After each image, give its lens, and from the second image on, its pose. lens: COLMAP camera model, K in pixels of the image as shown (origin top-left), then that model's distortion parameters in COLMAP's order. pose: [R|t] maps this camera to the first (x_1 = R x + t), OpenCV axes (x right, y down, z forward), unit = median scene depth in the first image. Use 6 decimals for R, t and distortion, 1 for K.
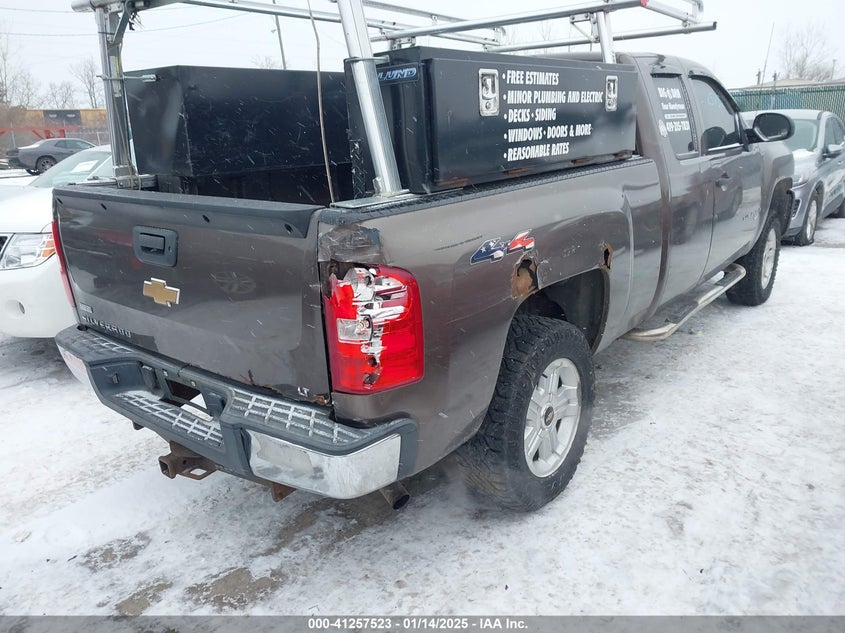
lens RADIAL K [[684.0, 0, 393.0], [0, 684.0, 311.3], [0, 0, 1]] dist [0.007266, -0.003095]
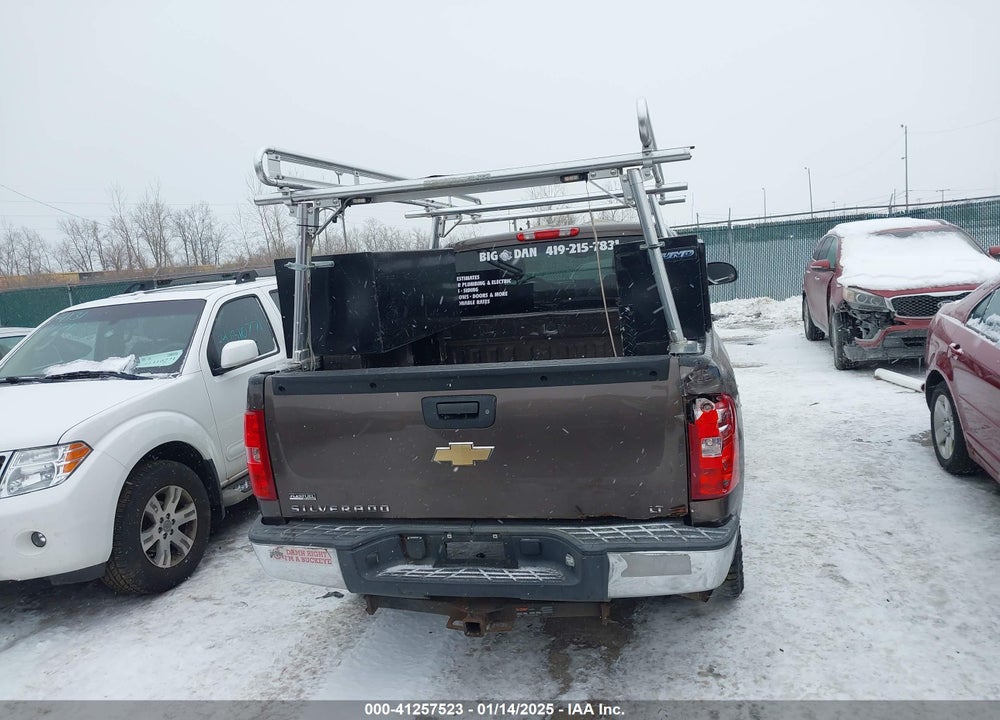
lens RADIAL K [[770.3, 0, 481.8], [0, 770.3, 343.5], [0, 0, 1]] dist [0.035718, -0.030677]
pose [[0.908449, -0.096001, 0.406821, -0.728339], [0.169210, 0.974418, -0.147911, -0.013274], [-0.382214, 0.203208, 0.901454, -0.134742]]
